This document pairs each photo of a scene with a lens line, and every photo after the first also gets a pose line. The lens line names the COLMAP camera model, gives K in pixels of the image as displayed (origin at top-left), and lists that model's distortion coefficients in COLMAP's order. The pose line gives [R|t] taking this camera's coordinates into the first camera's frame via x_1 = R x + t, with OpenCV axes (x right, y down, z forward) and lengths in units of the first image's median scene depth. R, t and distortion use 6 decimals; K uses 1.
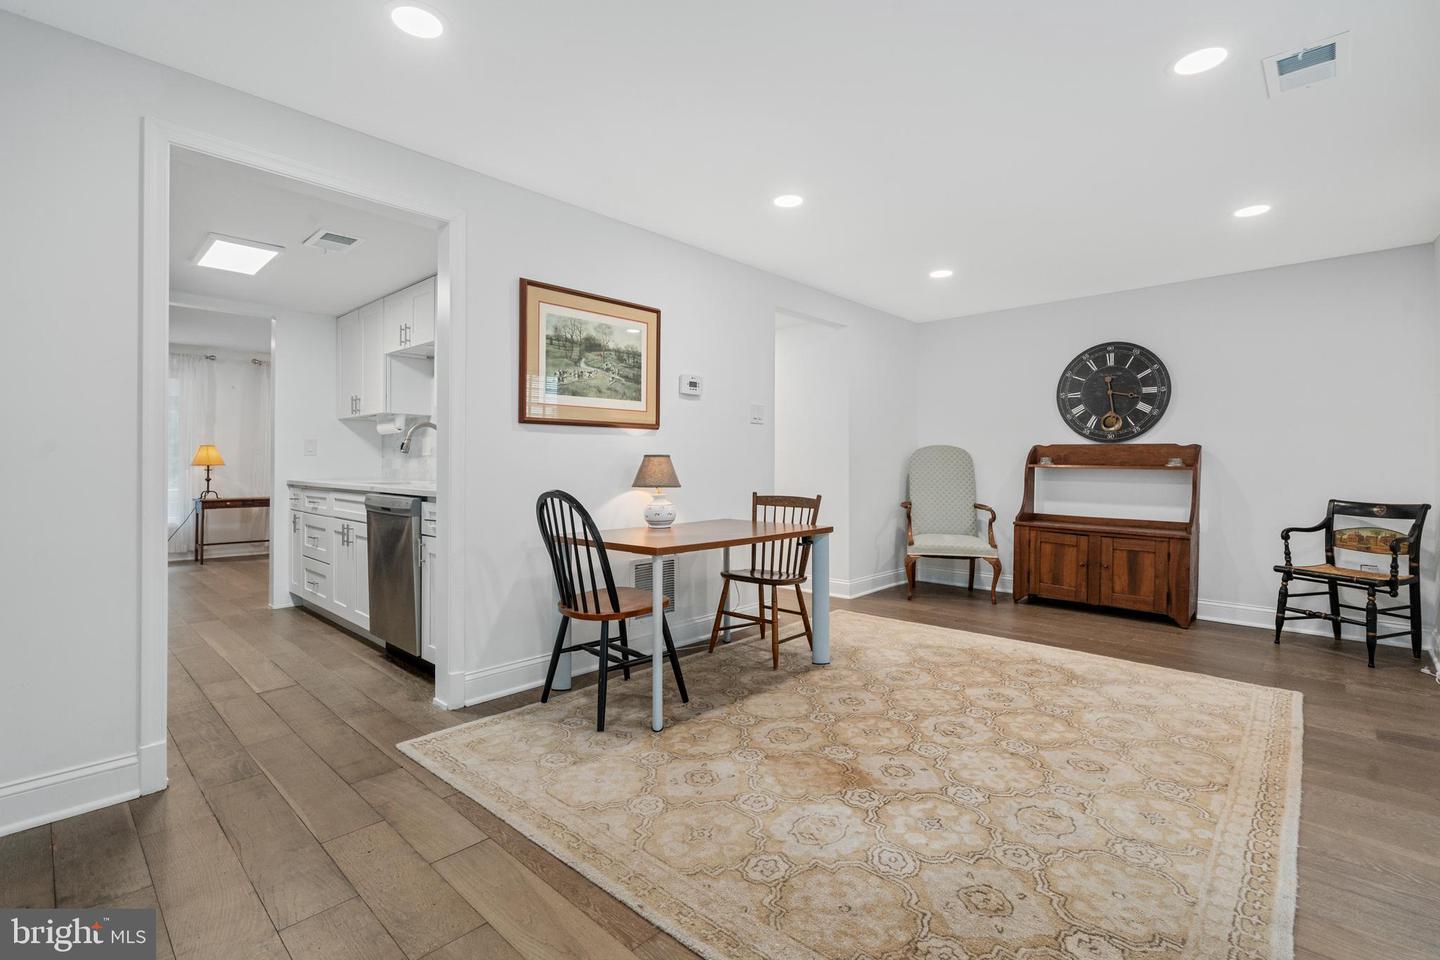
lens RADIAL K [[653.7, 0, 725.7], [0, 653.7, 473.3], [0, 0, 1]] dist [-0.004352, 0.000128]
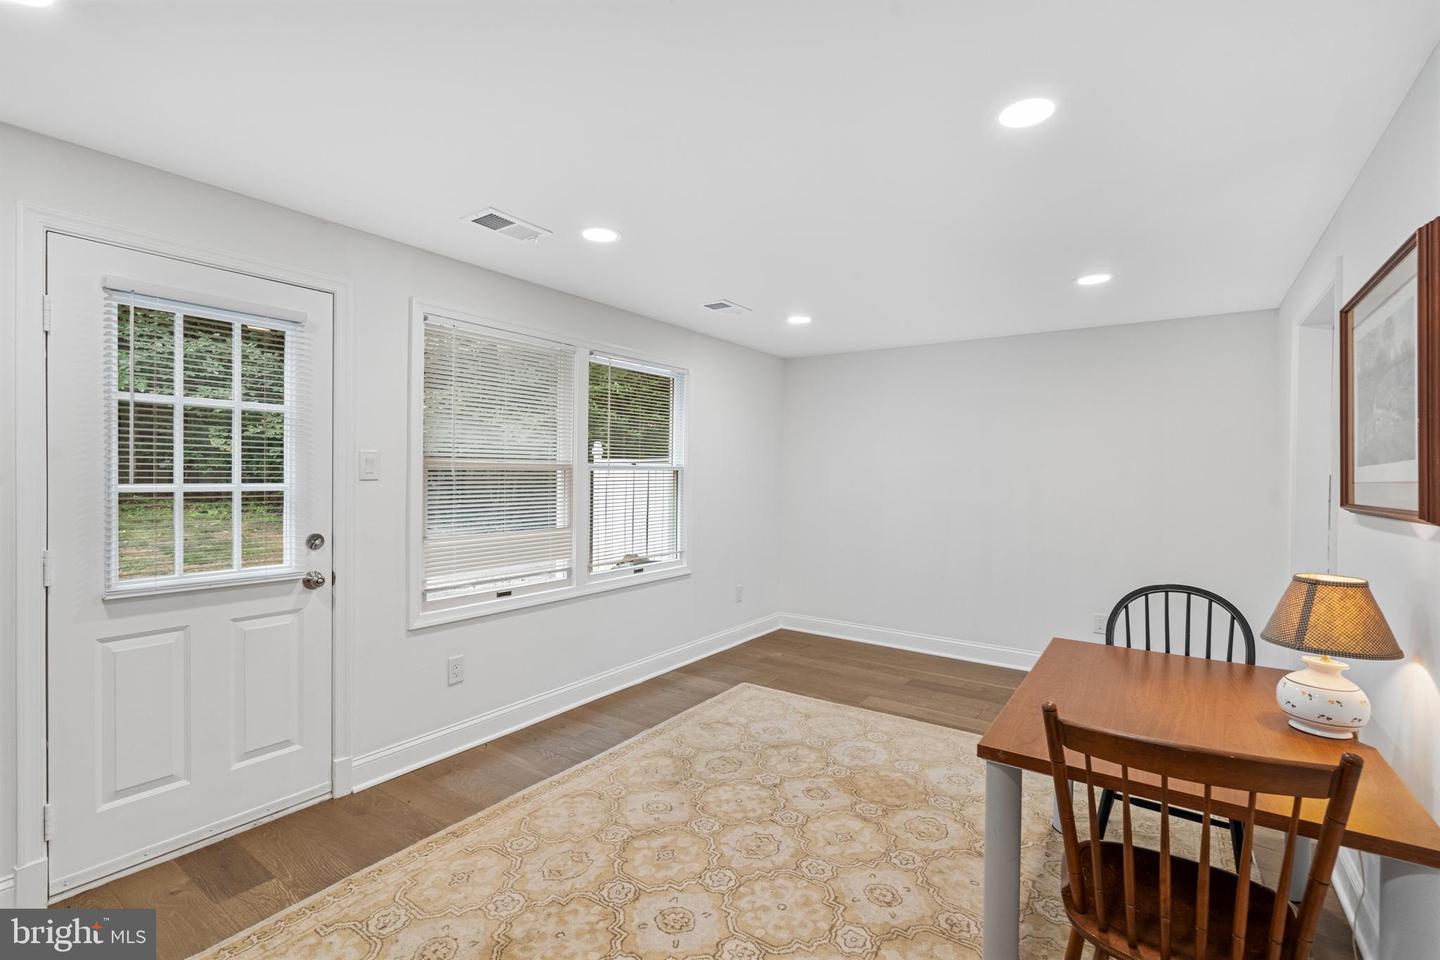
lens RADIAL K [[653.7, 0, 716.7], [0, 653.7, 475.3], [0, 0, 1]] dist [-0.004352, 0.000128]
pose [[-0.991560, -0.011548, -0.129136, 0.558993], [-0.013881, 0.999756, 0.017183, -0.147383], [0.128906, 0.018831, -0.991478, 1.979167]]
